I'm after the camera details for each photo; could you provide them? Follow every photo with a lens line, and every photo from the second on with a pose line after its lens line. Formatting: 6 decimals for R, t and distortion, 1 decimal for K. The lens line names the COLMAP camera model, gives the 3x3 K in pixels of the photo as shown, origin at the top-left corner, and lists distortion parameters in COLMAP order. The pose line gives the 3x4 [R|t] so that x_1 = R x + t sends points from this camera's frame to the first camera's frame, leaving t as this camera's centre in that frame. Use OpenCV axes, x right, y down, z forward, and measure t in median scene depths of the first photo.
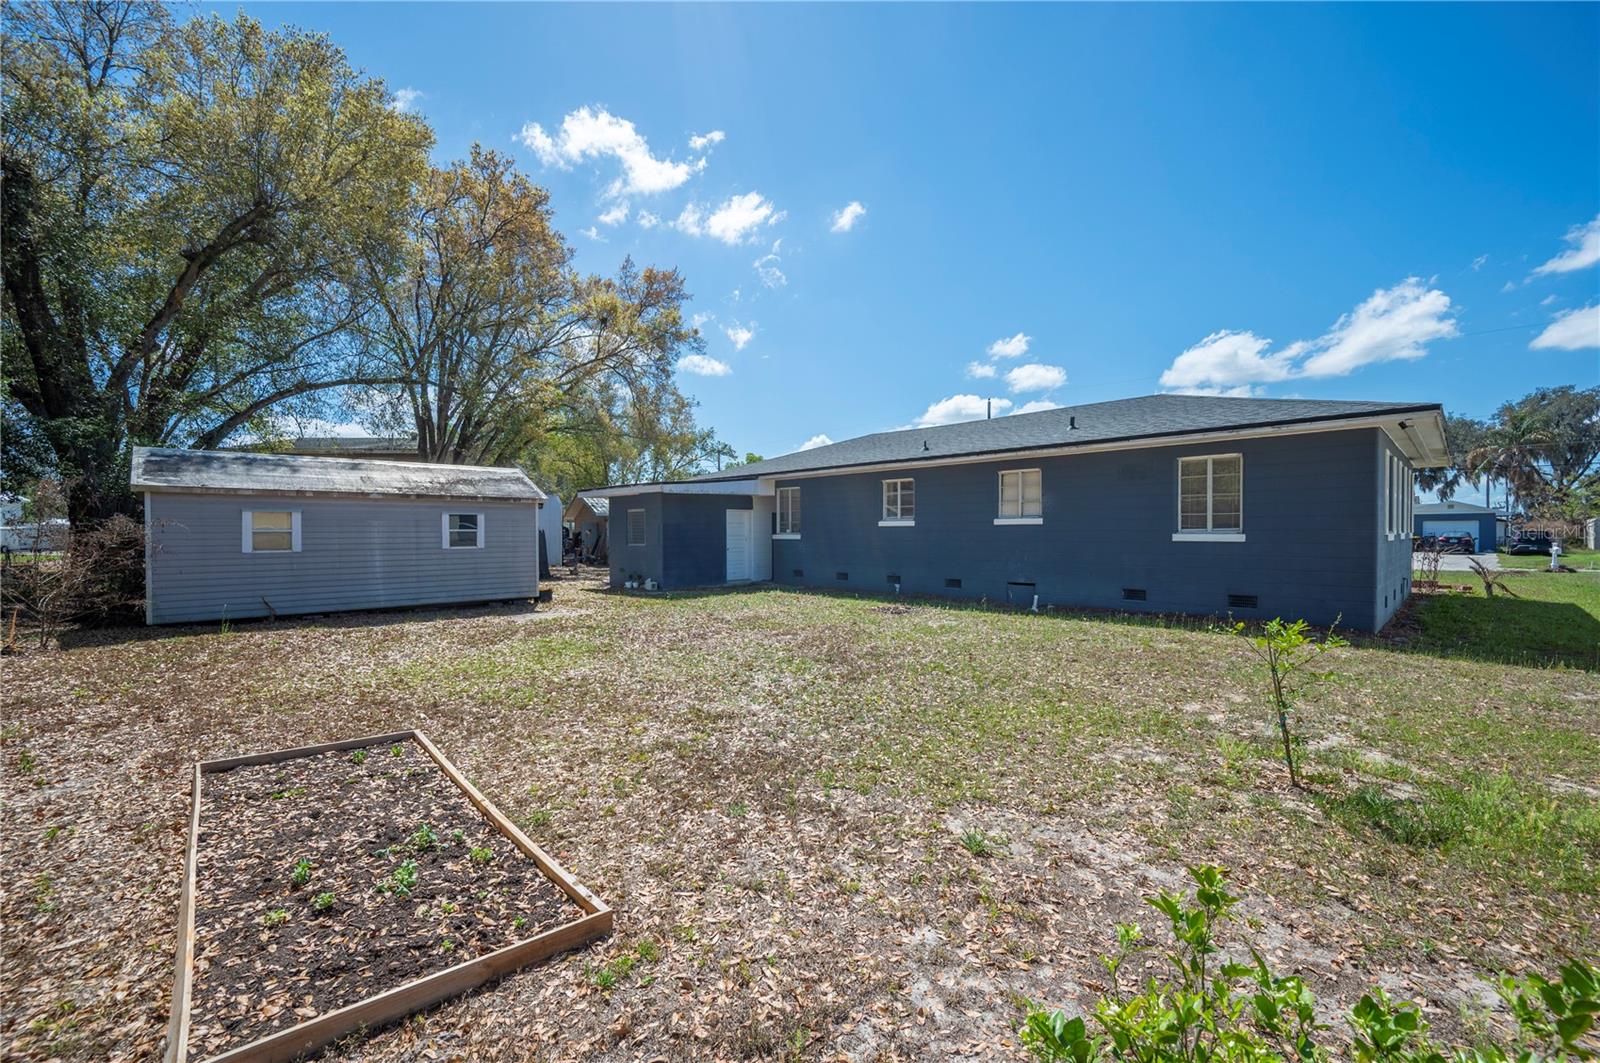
lens RADIAL K [[629.9, 0, 802.8], [0, 629.9, 537.3], [0, 0, 1]] dist [-0.000621, 0.000008]
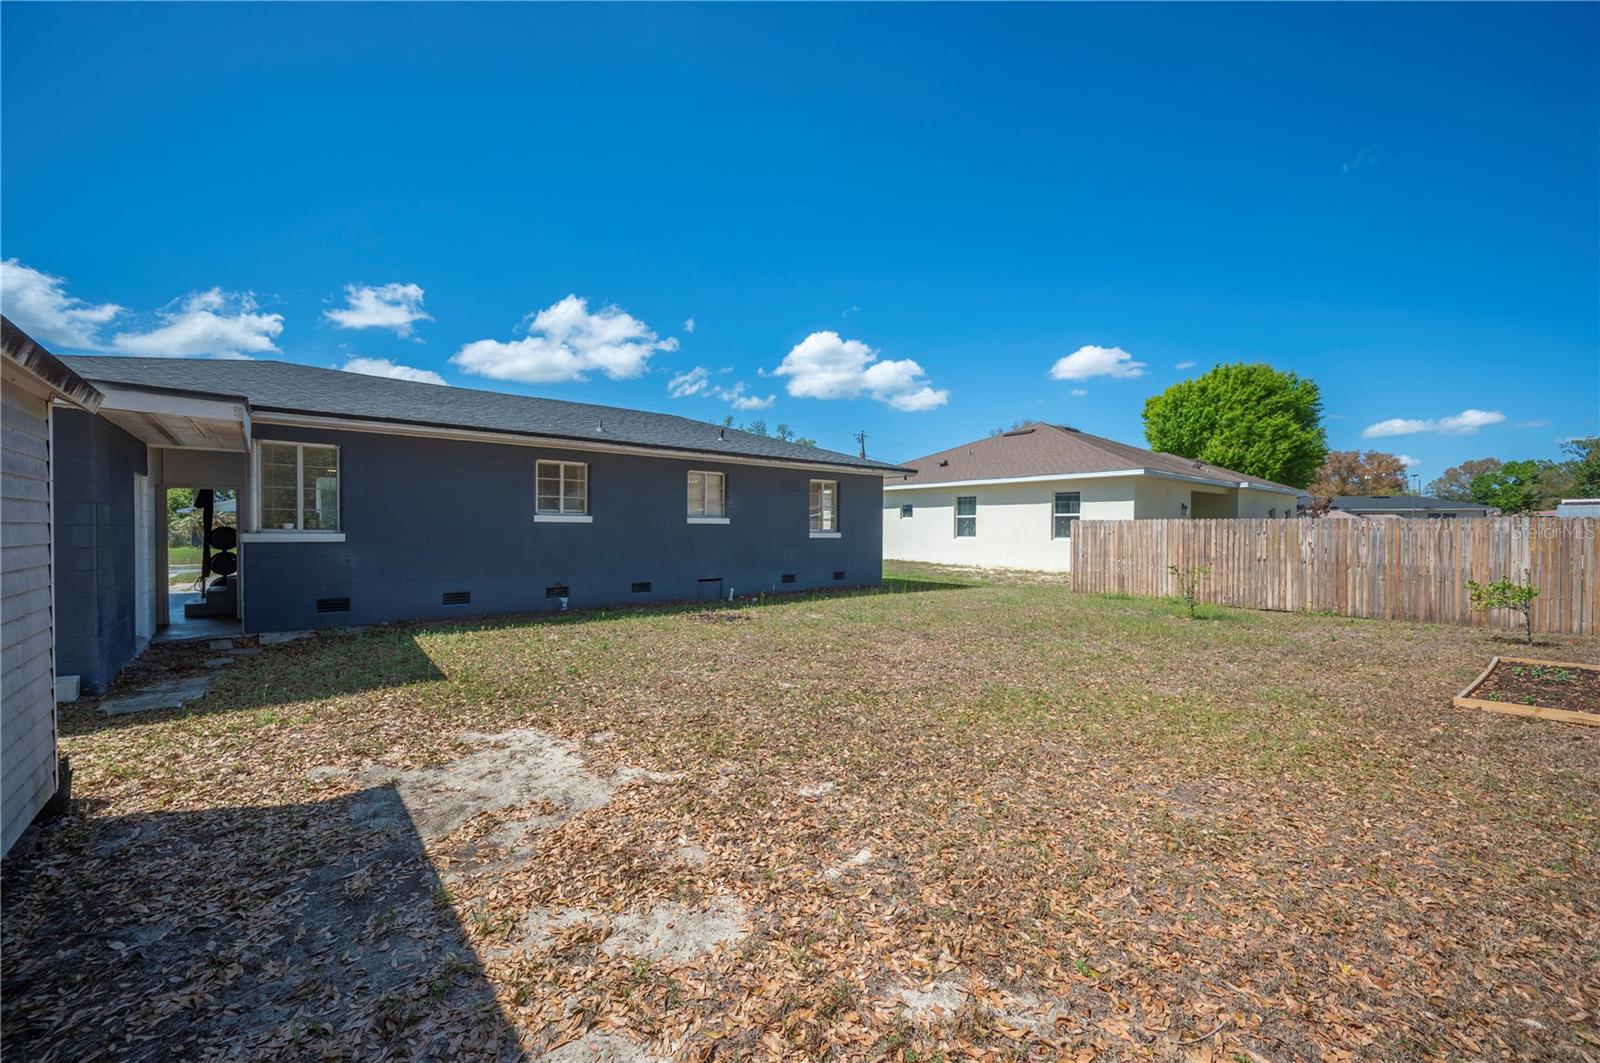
lens RADIAL K [[640.9, 0, 800.0], [0, 640.9, 531.5], [0, 0, 1]] dist [-0.000963, -0.000156]
pose [[0.054224, 0.005260, 0.998515, -0.712464], [0.004937, 0.999972, -0.005536, -0.000251], [-0.998517, 0.005230, 0.054197, 0.782989]]
